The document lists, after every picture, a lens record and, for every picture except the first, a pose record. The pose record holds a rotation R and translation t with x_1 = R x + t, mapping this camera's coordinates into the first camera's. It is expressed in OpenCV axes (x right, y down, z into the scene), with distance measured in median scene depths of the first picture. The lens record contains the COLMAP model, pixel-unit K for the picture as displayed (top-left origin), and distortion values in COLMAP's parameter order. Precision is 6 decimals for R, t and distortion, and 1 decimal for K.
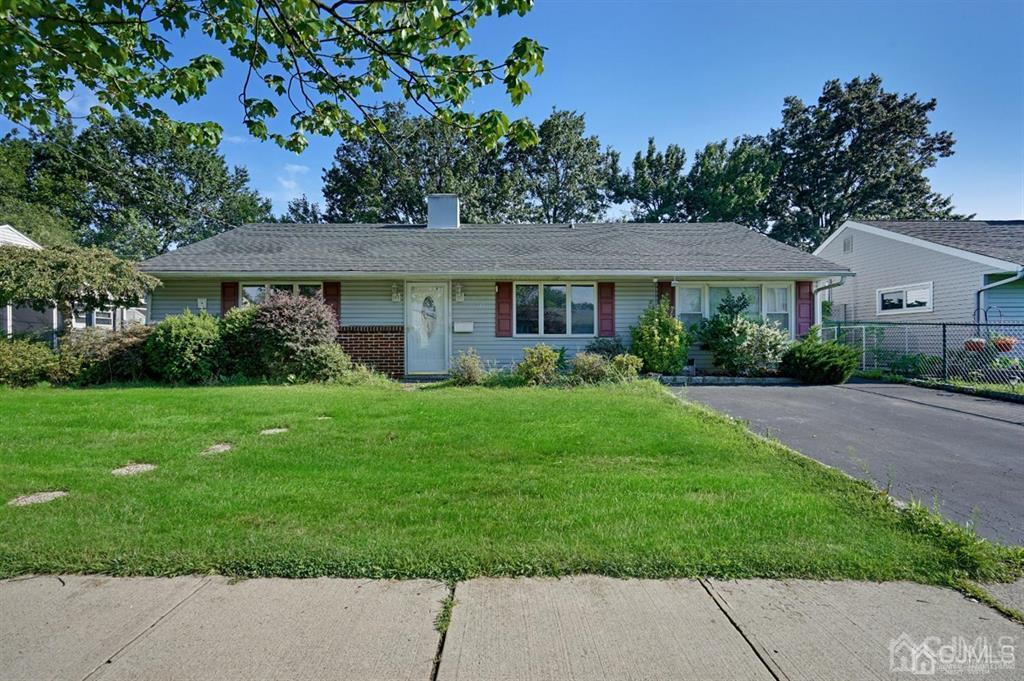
lens RADIAL K [[489.3, 0, 512.0], [0, 489.3, 340.5], [0, 0, 1]] dist [0.002227, 0.001060]
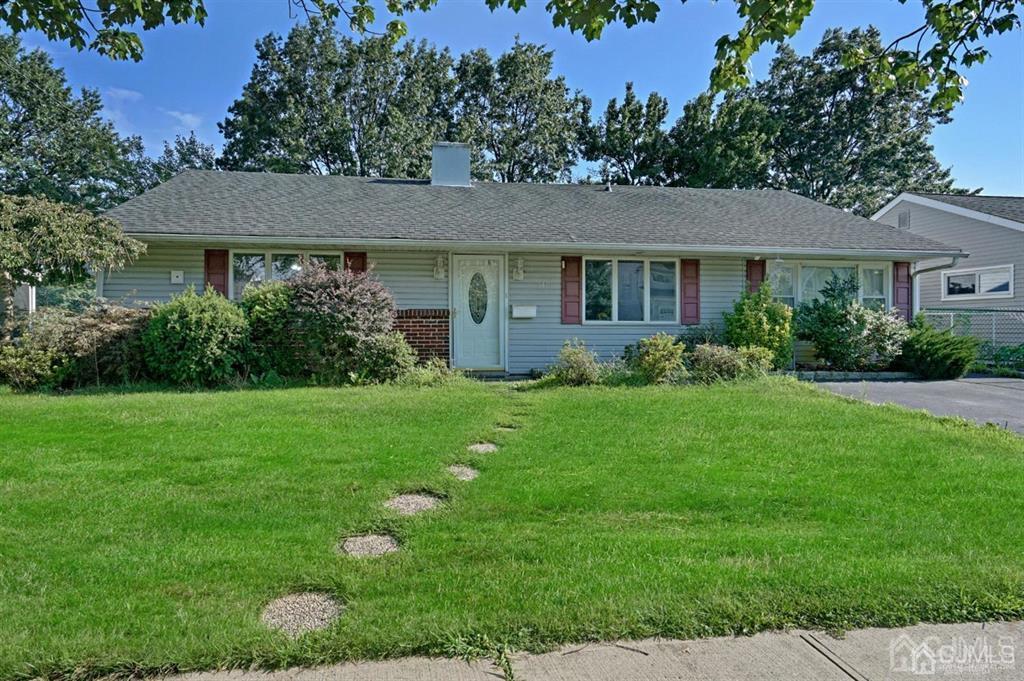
lens RADIAL K [[607.0, 0, 495.2], [0, 607.0, 333.3], [0, 0, 1]] dist [0.004733, 0.000722]
pose [[0.990175, 0.001474, 0.139825, -0.281508], [-0.003141, 0.999927, 0.011704, -0.003197], [-0.139797, -0.012028, 0.990107, 0.021197]]
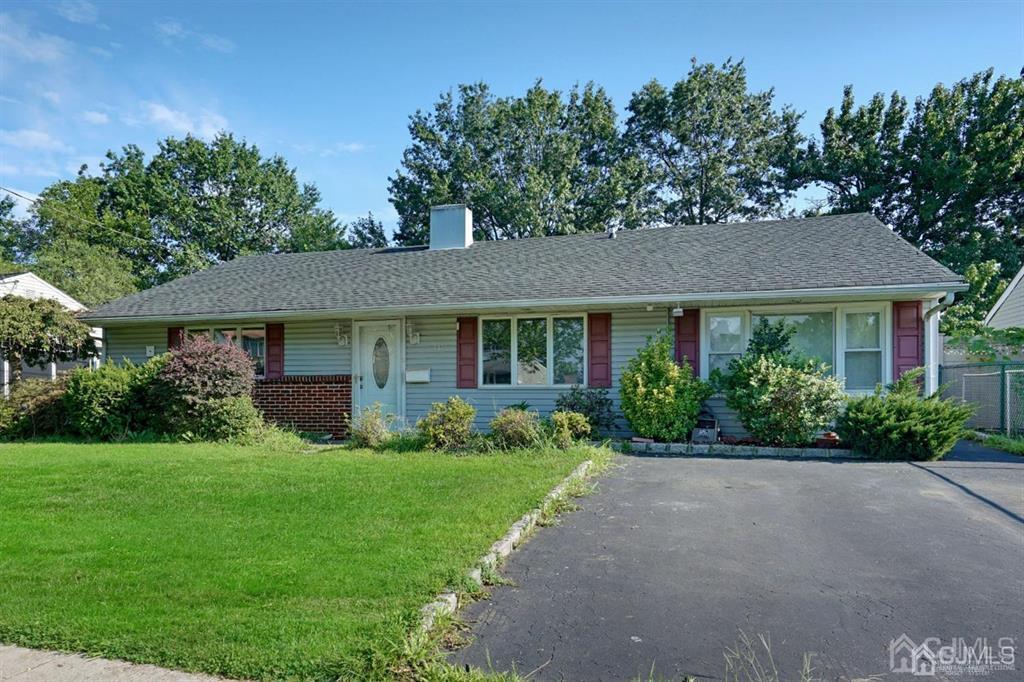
lens RADIAL K [[673.4, 0, 511.8], [0, 673.4, 386.1], [0, 0, 1]] dist [-0.000962, 0.000499]
pose [[0.959105, -0.002742, -0.283038, 0.351577], [0.000281, 0.999962, -0.008736, -0.001178], [0.283051, 0.008299, 0.959069, 0.000752]]
